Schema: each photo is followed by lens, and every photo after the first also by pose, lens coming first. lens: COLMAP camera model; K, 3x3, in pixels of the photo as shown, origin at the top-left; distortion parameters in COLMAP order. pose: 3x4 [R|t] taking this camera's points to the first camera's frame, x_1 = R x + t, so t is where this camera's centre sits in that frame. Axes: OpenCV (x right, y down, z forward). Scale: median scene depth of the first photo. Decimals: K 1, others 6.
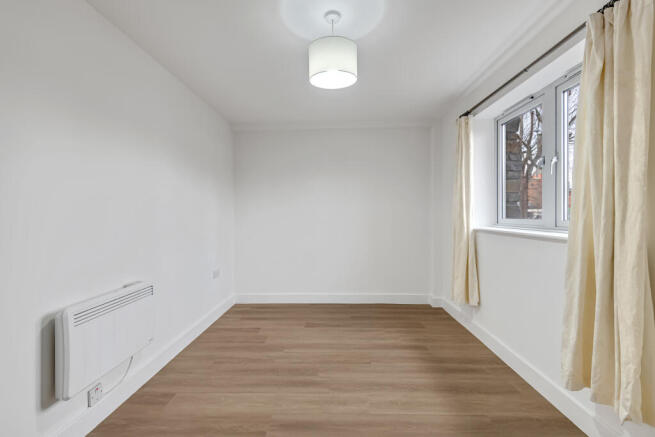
lens RADIAL K [[296.6, 0, 337.1], [0, 296.6, 216.6], [0, 0, 1]] dist [0.021982, -0.016857]
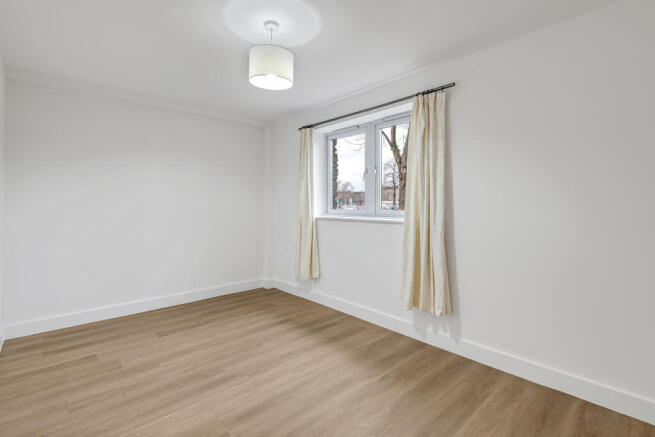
lens RADIAL K [[298.9, 0, 324.2], [0, 298.9, 203.5], [0, 0, 1]] dist [0.020506, -0.016367]
pose [[0.726435, 0.010933, 0.687148, -0.464405], [-0.000865, 0.999887, -0.014994, 0.000231], [-0.687235, 0.010298, 0.726362, 0.052191]]
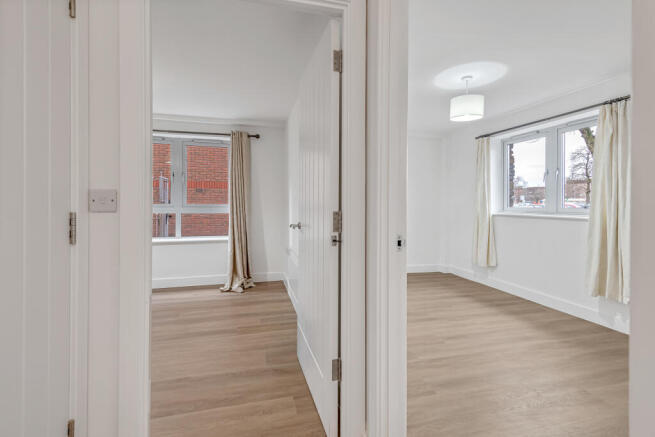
lens RADIAL K [[298.9, 0, 324.2], [0, 298.9, 203.5], [0, 0, 1]] dist [0.020506, -0.016367]
pose [[0.965001, 0.007829, 0.262129, -0.861931], [-0.006605, 0.999963, -0.005551, 0.002506], [-0.262163, 0.003626, 0.965017, -0.252214]]
